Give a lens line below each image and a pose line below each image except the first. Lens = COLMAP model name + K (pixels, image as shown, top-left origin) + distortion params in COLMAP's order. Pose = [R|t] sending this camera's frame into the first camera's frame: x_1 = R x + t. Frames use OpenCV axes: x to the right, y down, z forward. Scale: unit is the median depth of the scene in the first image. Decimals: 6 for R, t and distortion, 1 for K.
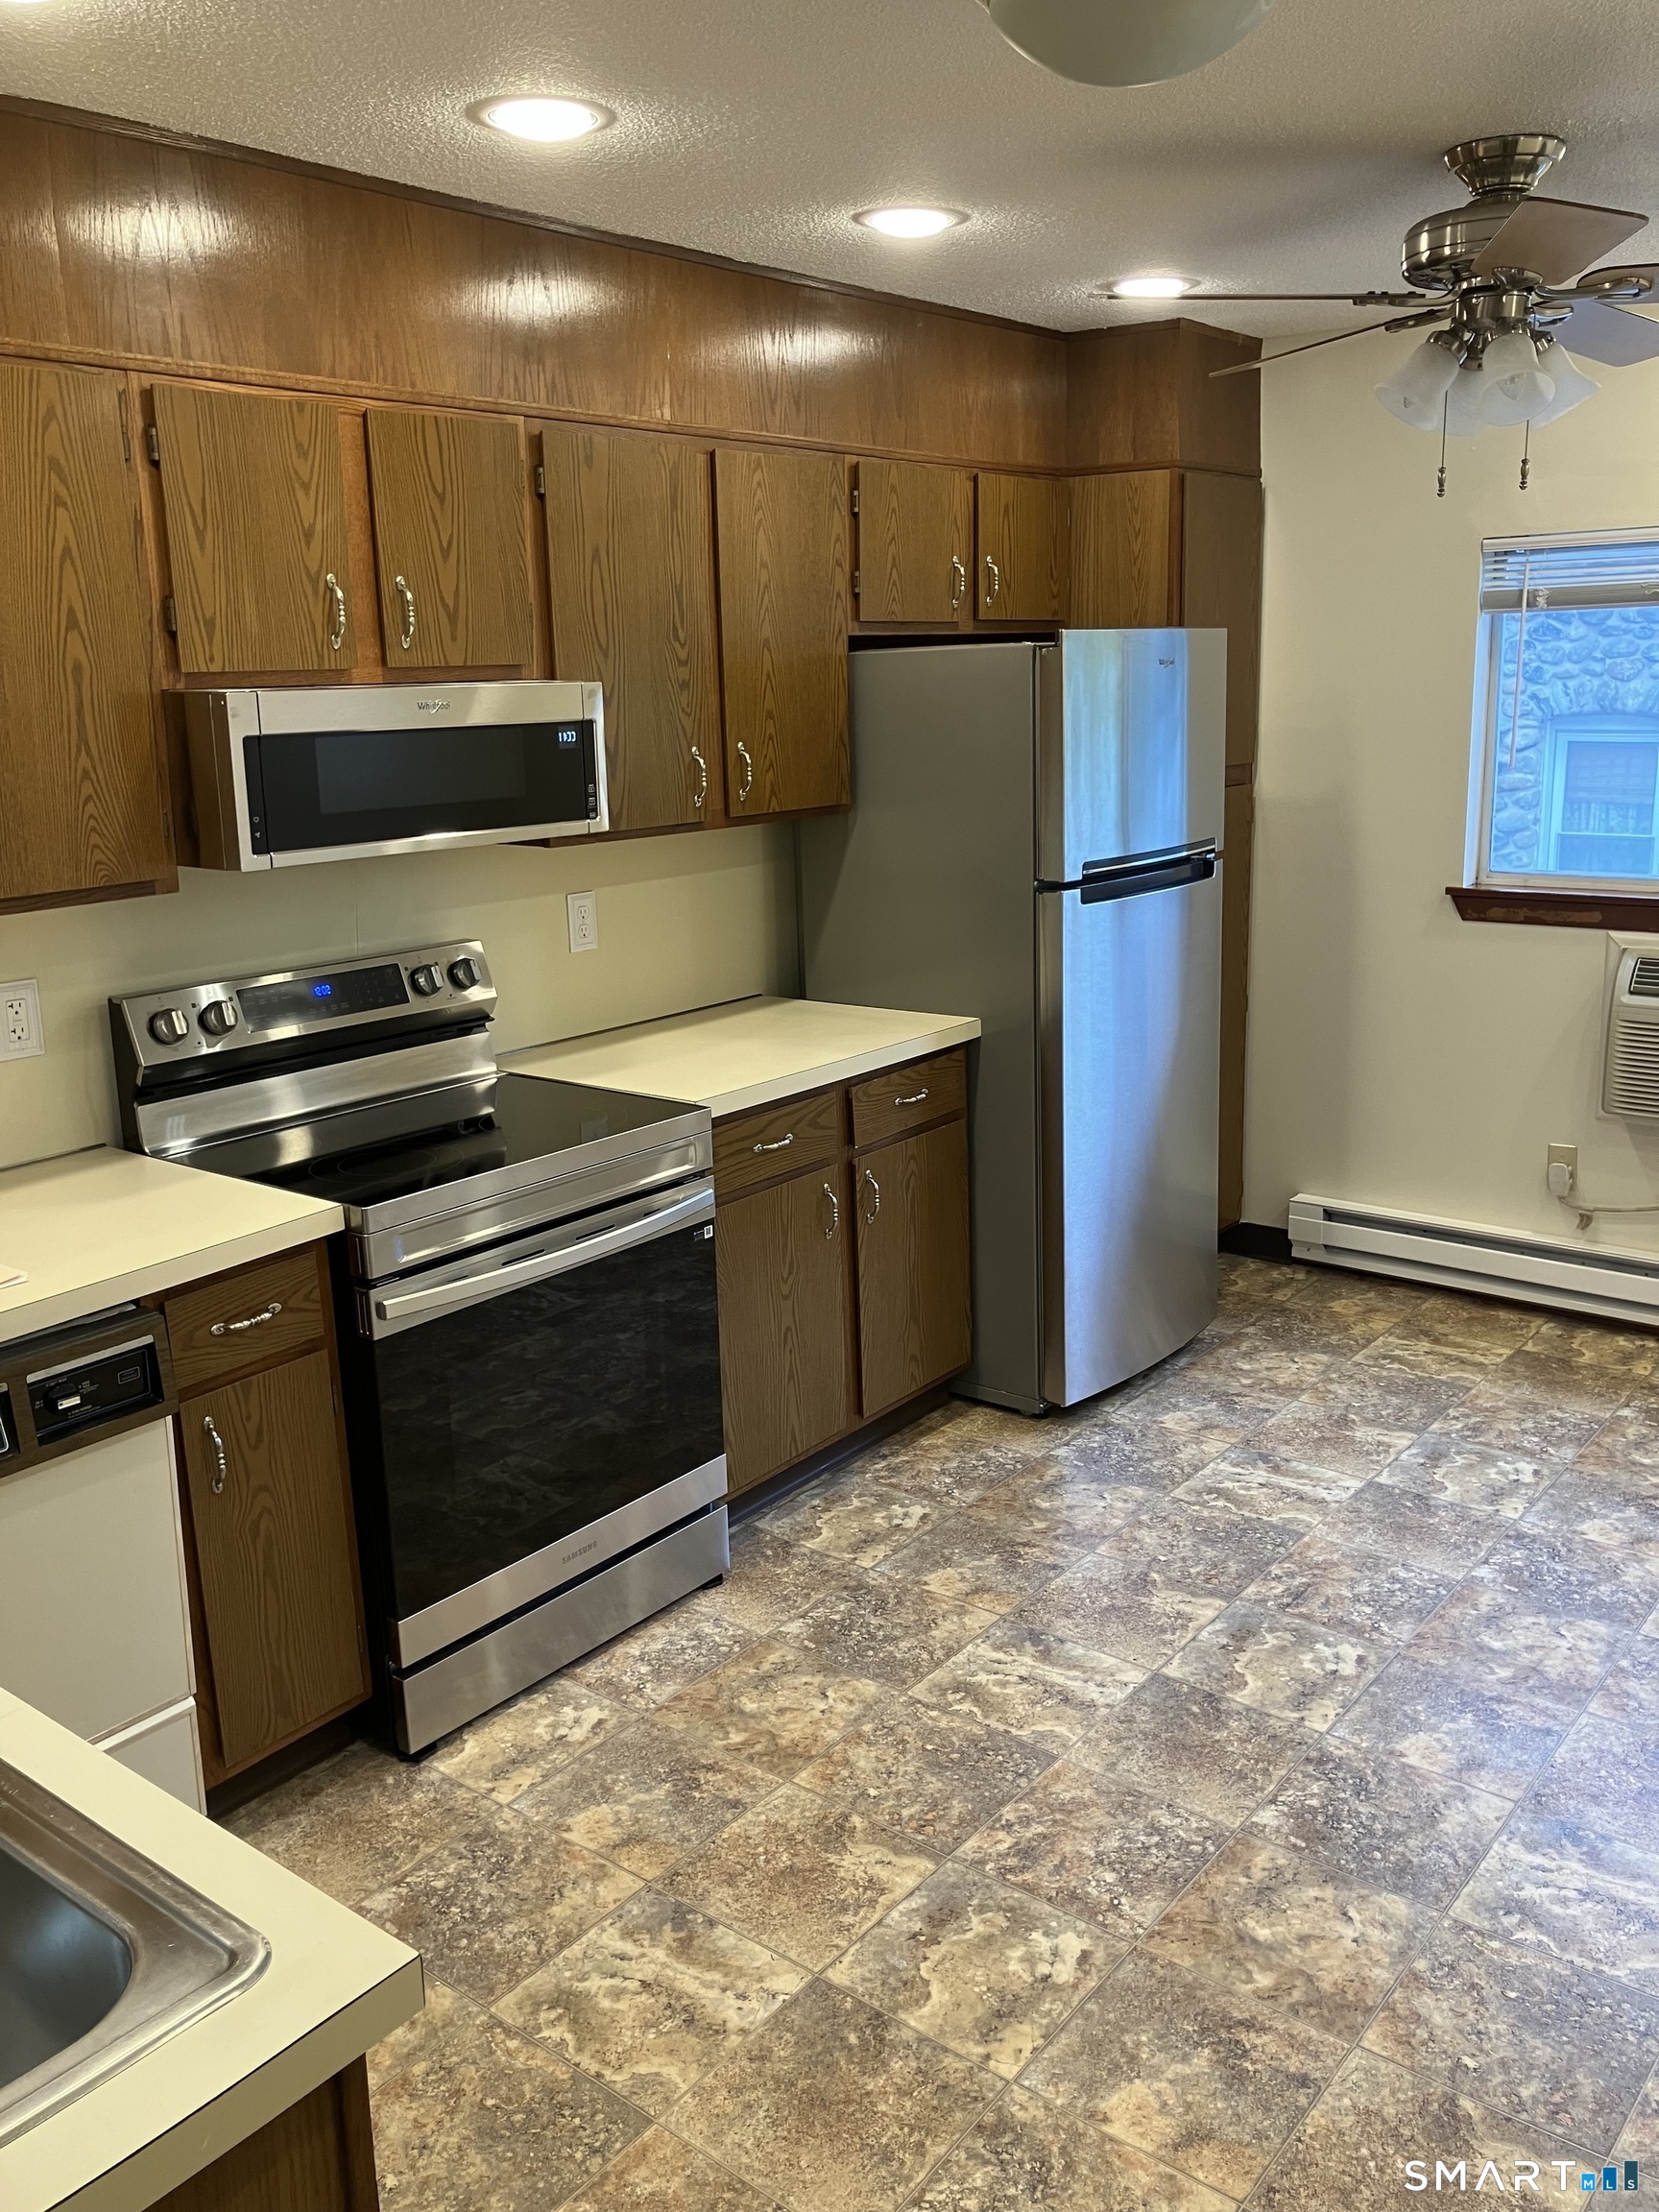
lens RADIAL K [[1809.2, 0, 838.7], [0, 1809.2, 1050.1], [0, 0, 1]] dist [0.172207, -0.371733]
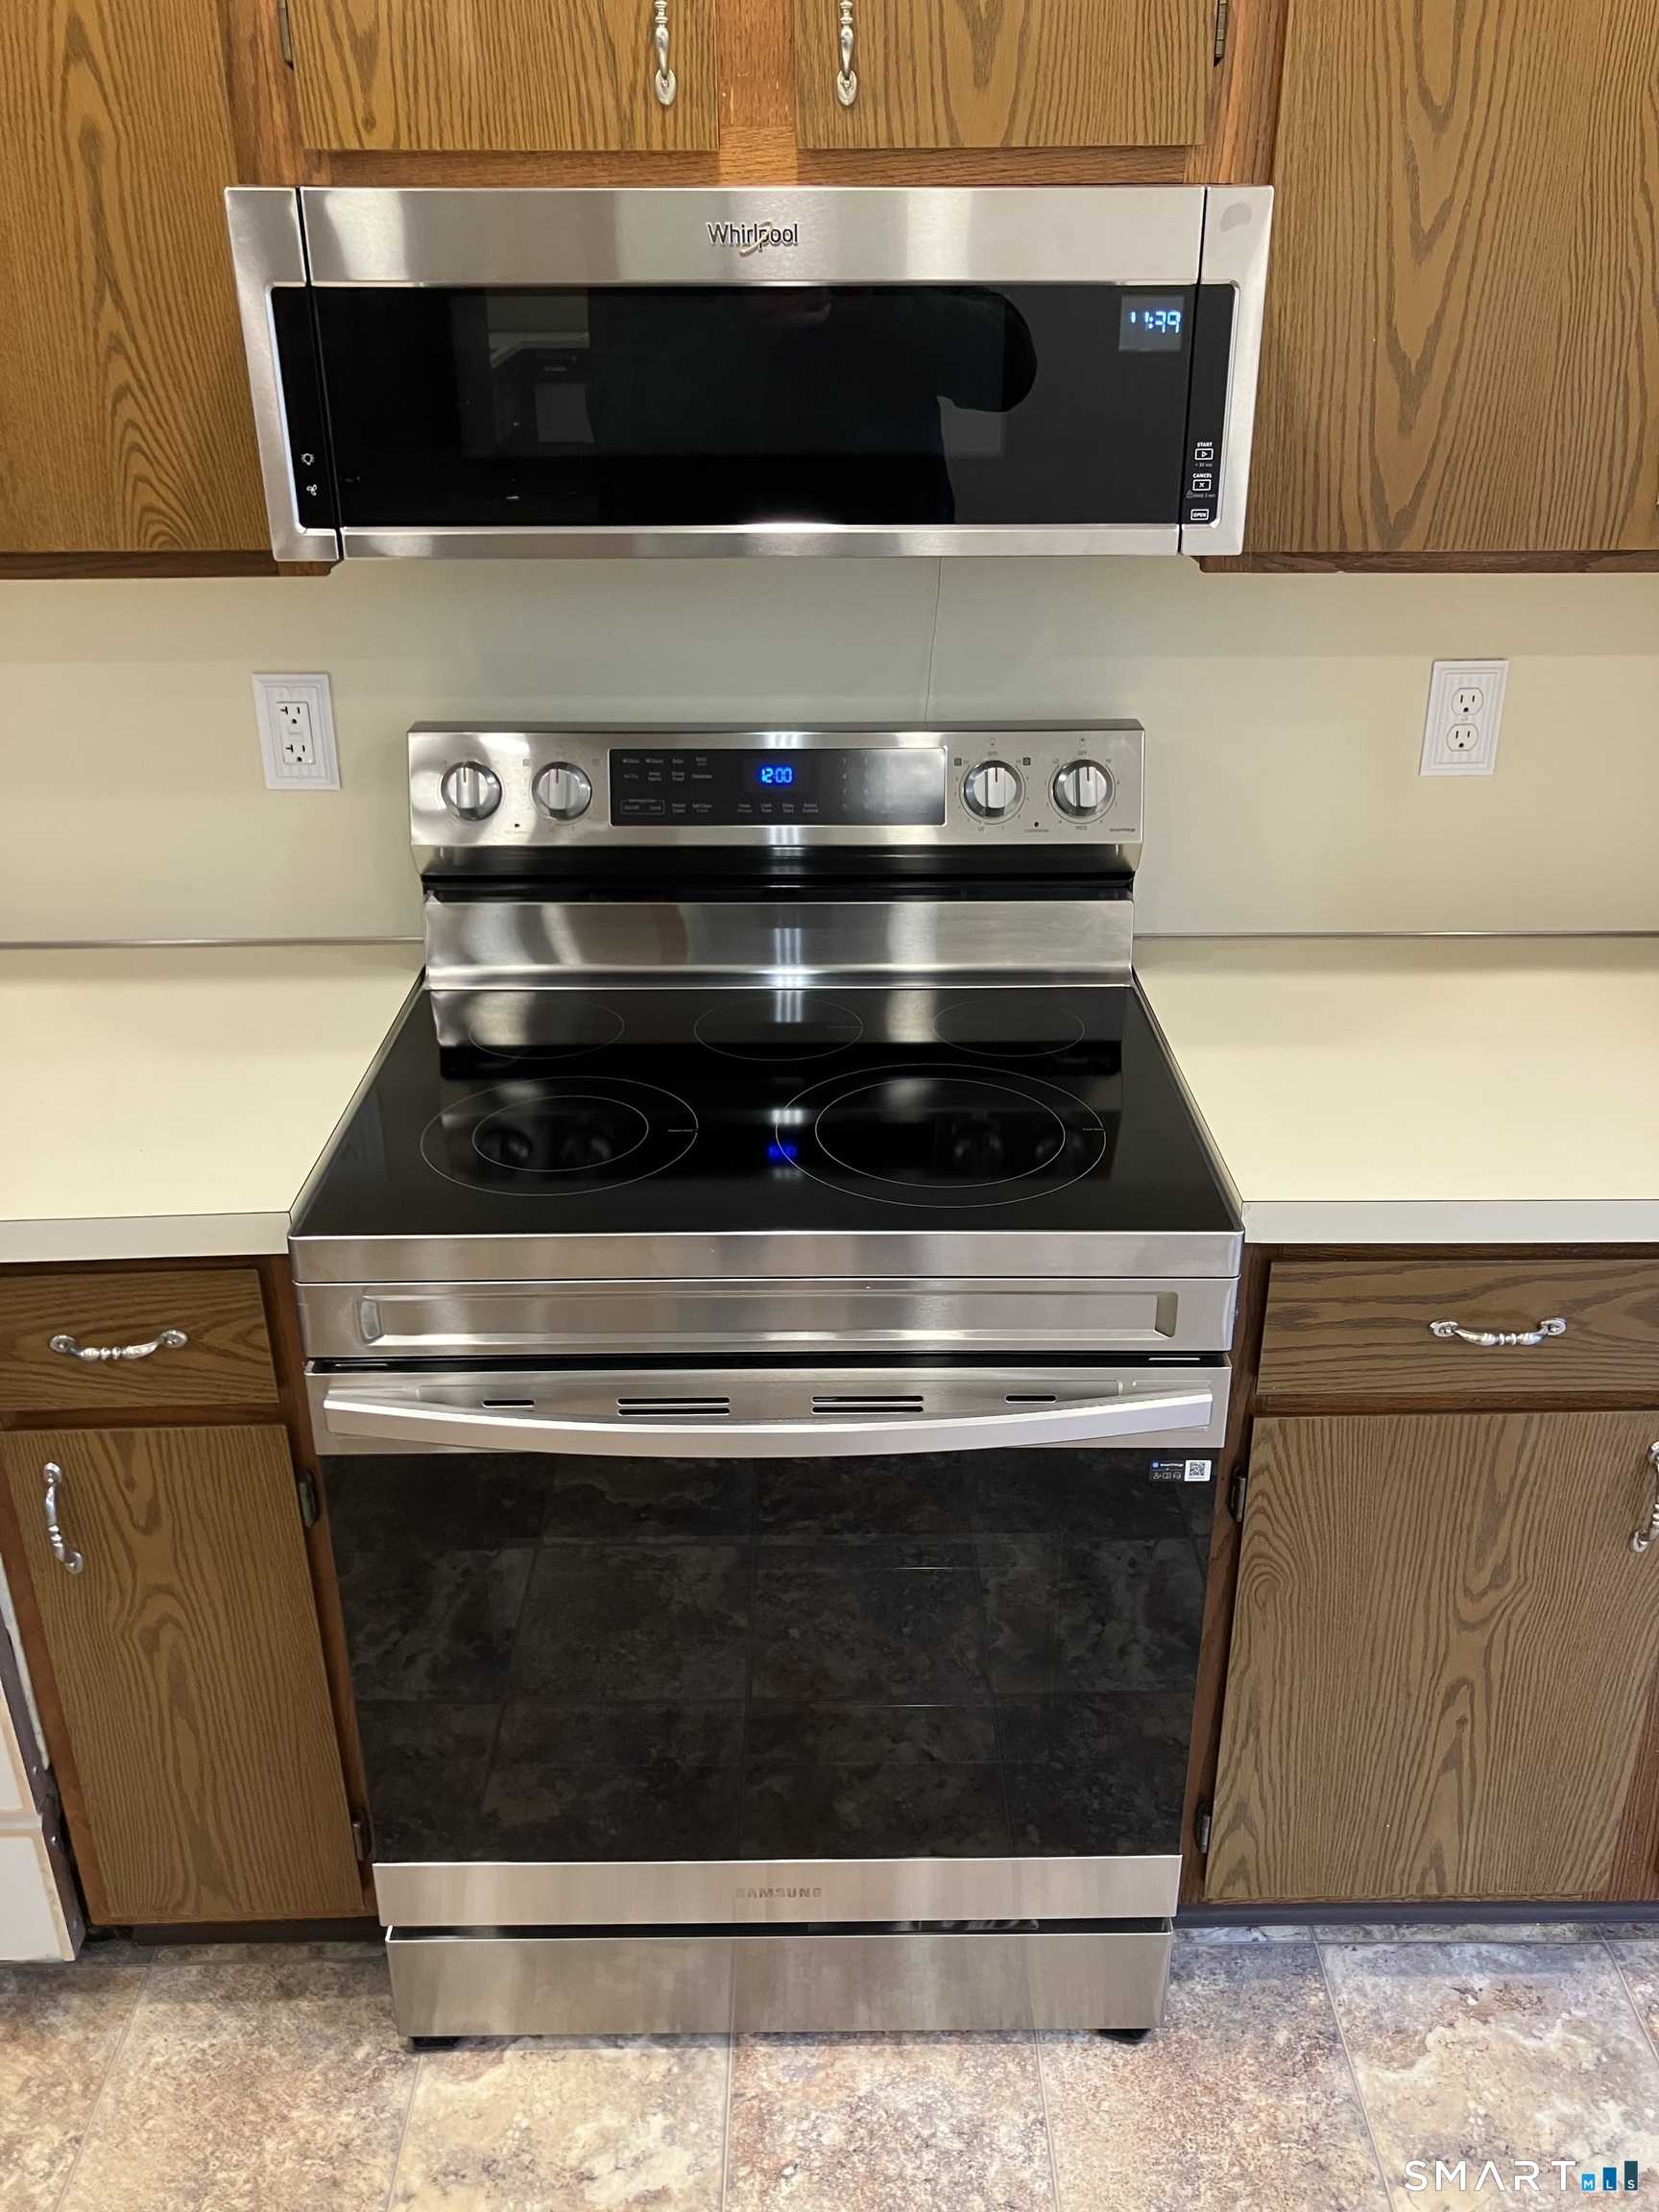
lens RADIAL K [[1843.2, 0, 833.0], [0, 1843.2, 1082.4], [0, 0, 1]] dist [0.018667, 0.004533]
pose [[0.633942, 0.342902, -0.693207, 0.181929], [-0.175010, 0.936688, 0.303295, -0.134365], [0.753319, -0.070953, 0.653817, 0.703471]]
